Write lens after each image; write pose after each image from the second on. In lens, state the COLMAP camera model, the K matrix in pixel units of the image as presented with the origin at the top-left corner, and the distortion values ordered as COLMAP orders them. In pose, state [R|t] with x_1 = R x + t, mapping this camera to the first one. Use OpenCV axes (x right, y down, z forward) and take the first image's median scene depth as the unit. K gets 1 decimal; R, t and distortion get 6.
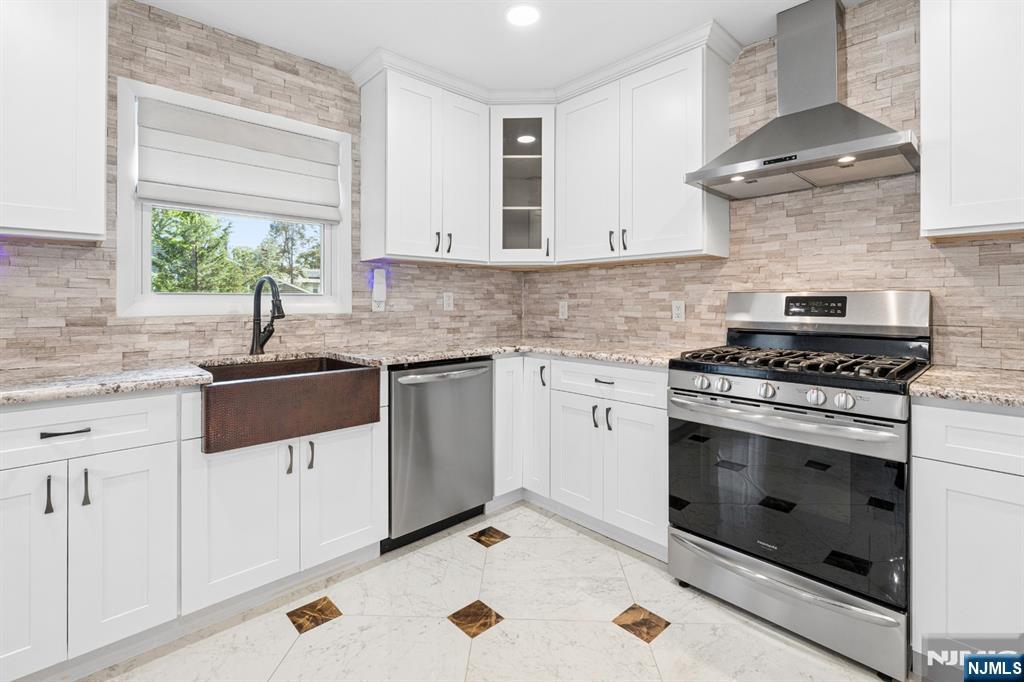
lens RADIAL K [[471.8, 0, 513.1], [0, 471.8, 298.1], [0, 0, 1]] dist [-0.001708, 0.000166]
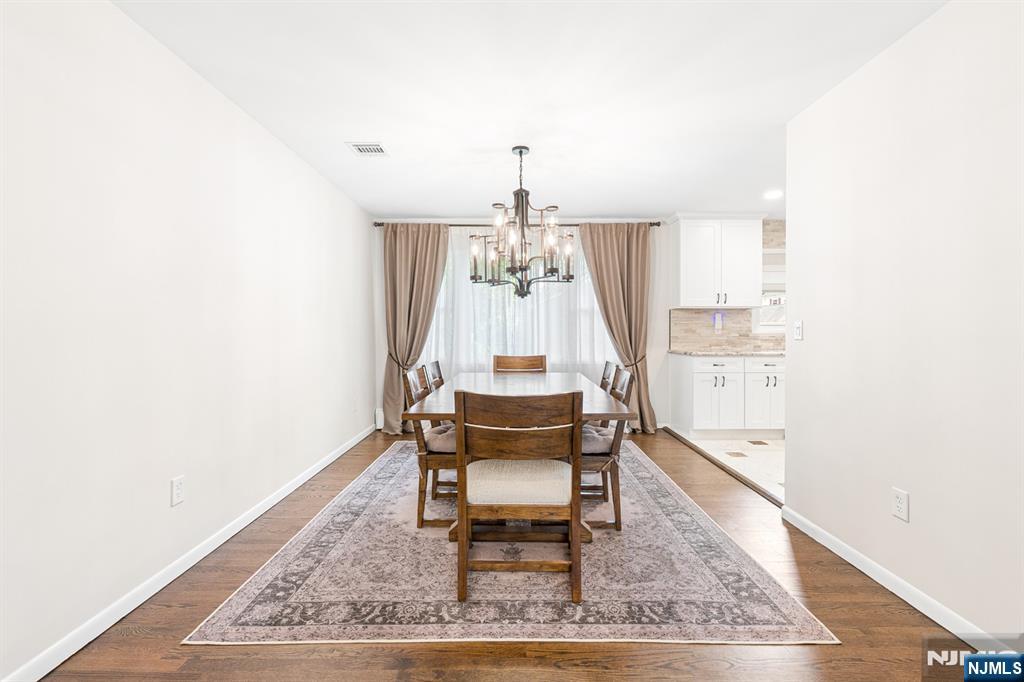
lens RADIAL K [[461.9, 0, 510.2], [0, 461.9, 331.0], [0, 0, 1]] dist [-0.002200, -0.000619]
pose [[0.731242, 0.005668, -0.682094, -0.002575], [0.004318, 0.999907, 0.012938, -0.014323], [0.682104, -0.012406, 0.731150, -1.639473]]
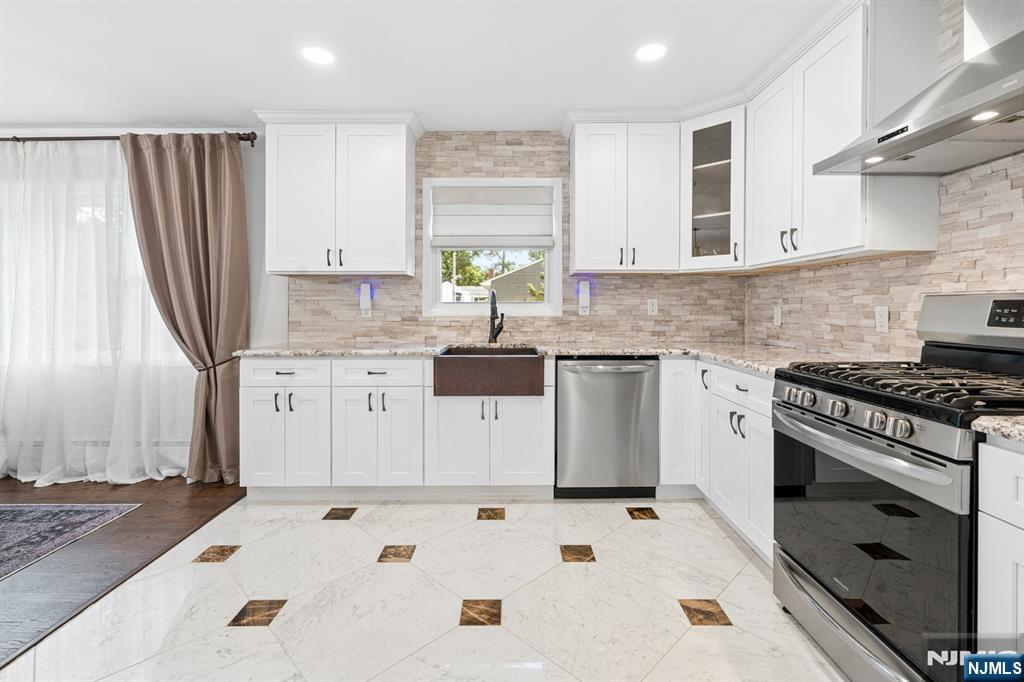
lens RADIAL K [[470.2, 0, 518.1], [0, 470.2, 307.6], [0, 0, 1]] dist [-0.000896, 0.000069]
pose [[0.734873, -0.000114, -0.678204, 0.483027], [0.005869, 0.999964, 0.006192, -0.000572], [0.678179, -0.008531, 0.734847, -0.033847]]
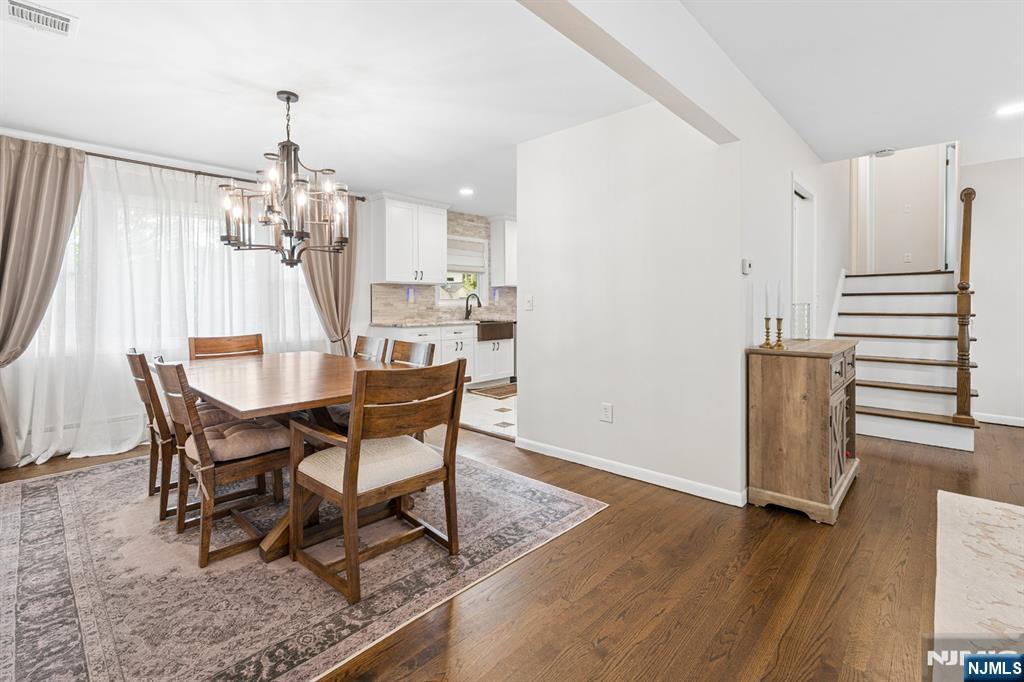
lens RADIAL K [[470.2, 0, 518.1], [0, 470.2, 307.6], [0, 0, 1]] dist [-0.000896, 0.000069]
pose [[0.997090, -0.003113, 0.076164, -0.411950], [0.001628, 0.999808, 0.019546, -0.012805], [-0.076210, -0.019365, 0.996904, -1.864626]]
